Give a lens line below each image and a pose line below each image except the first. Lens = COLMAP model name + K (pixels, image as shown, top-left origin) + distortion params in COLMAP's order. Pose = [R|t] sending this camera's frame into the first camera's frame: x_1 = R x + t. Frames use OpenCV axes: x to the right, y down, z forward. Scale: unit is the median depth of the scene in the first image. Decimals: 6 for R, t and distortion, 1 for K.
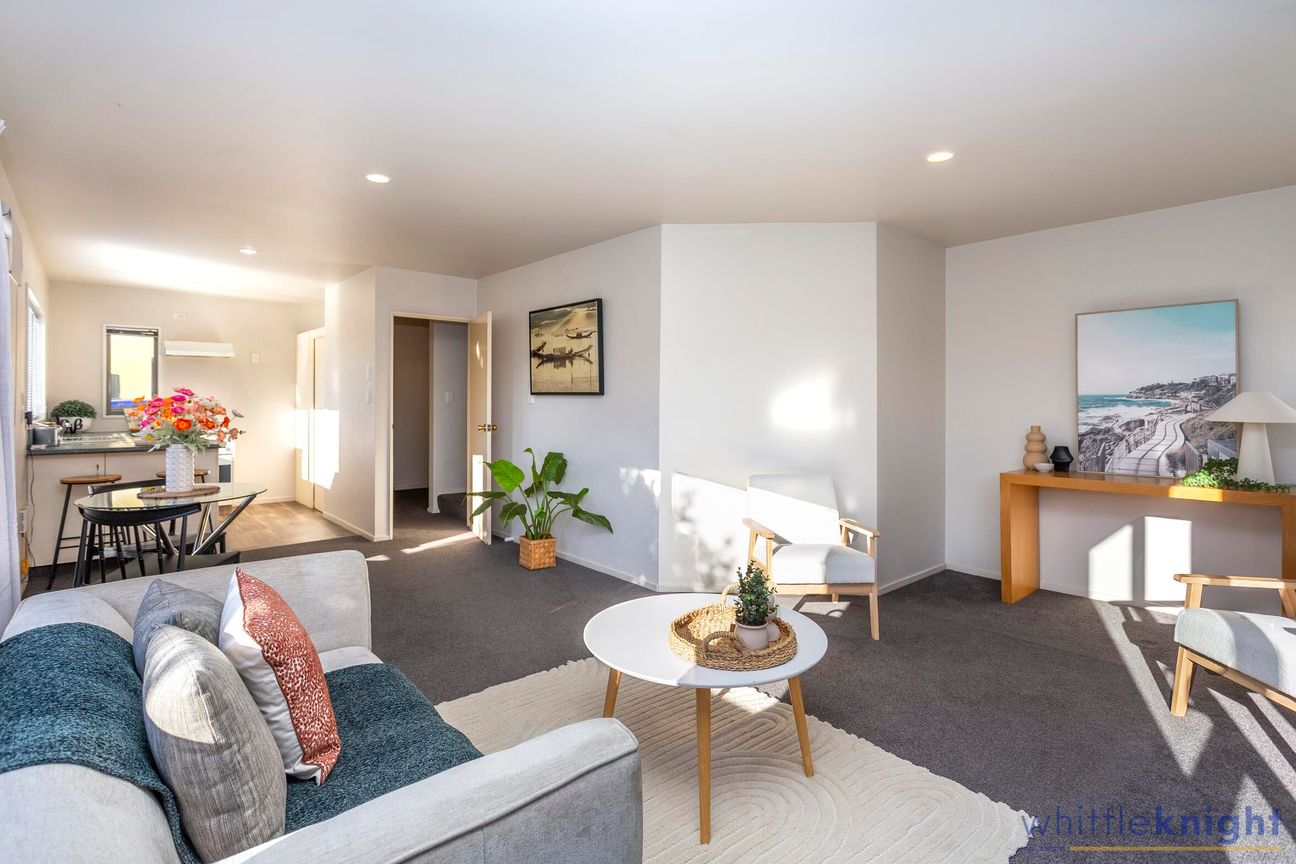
lens RADIAL K [[648.4, 0, 647.4], [0, 648.4, 401.6], [0, 0, 1]] dist [-0.000062, 0.000018]
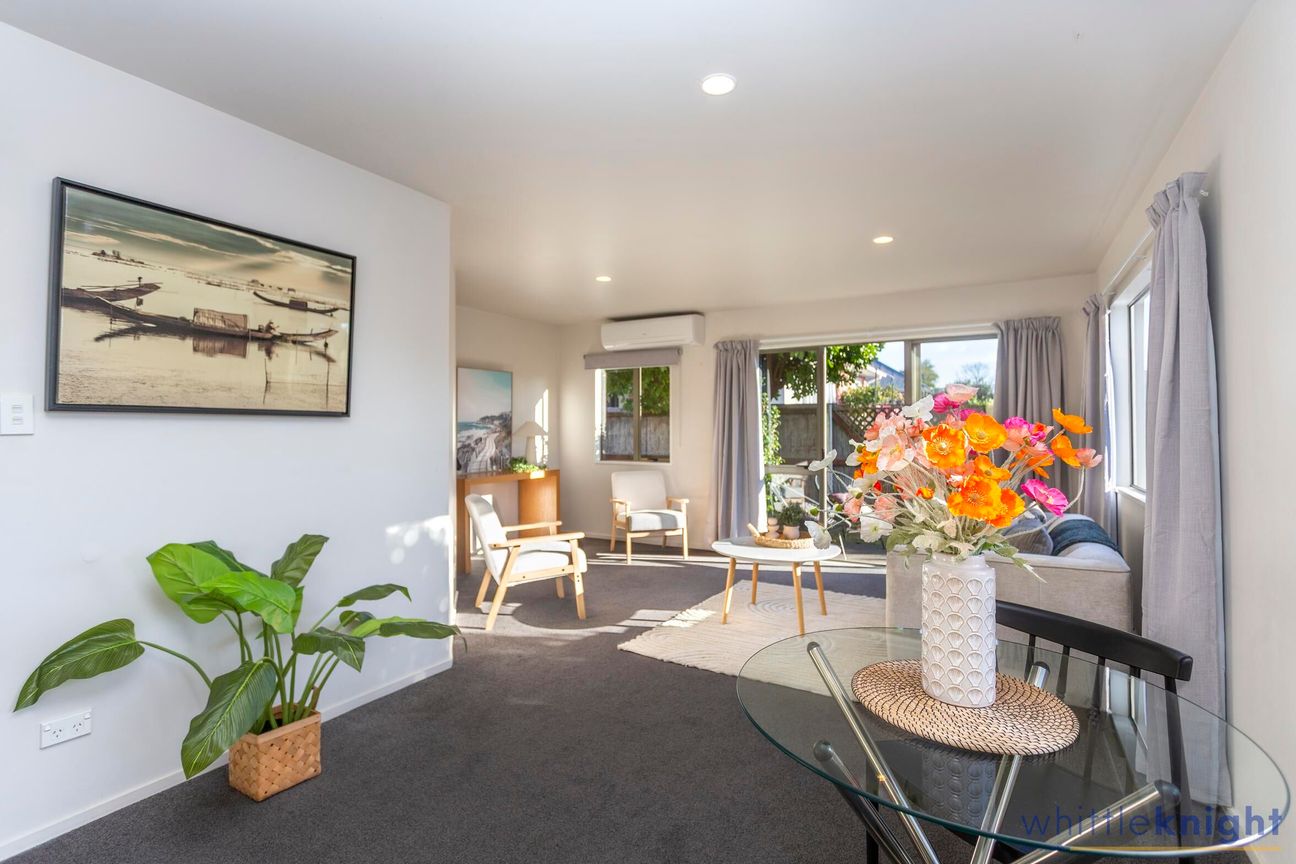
lens RADIAL K [[653.8, 0, 647.3], [0, 653.8, 425.0], [0, 0, 1]] dist [0.000069, 0.000011]
pose [[-0.358201, 0.000005, 0.933644, -0.710742], [-0.000617, 1.000000, -0.000242, -0.002664], [-0.933644, -0.000663, -0.358201, 0.924404]]
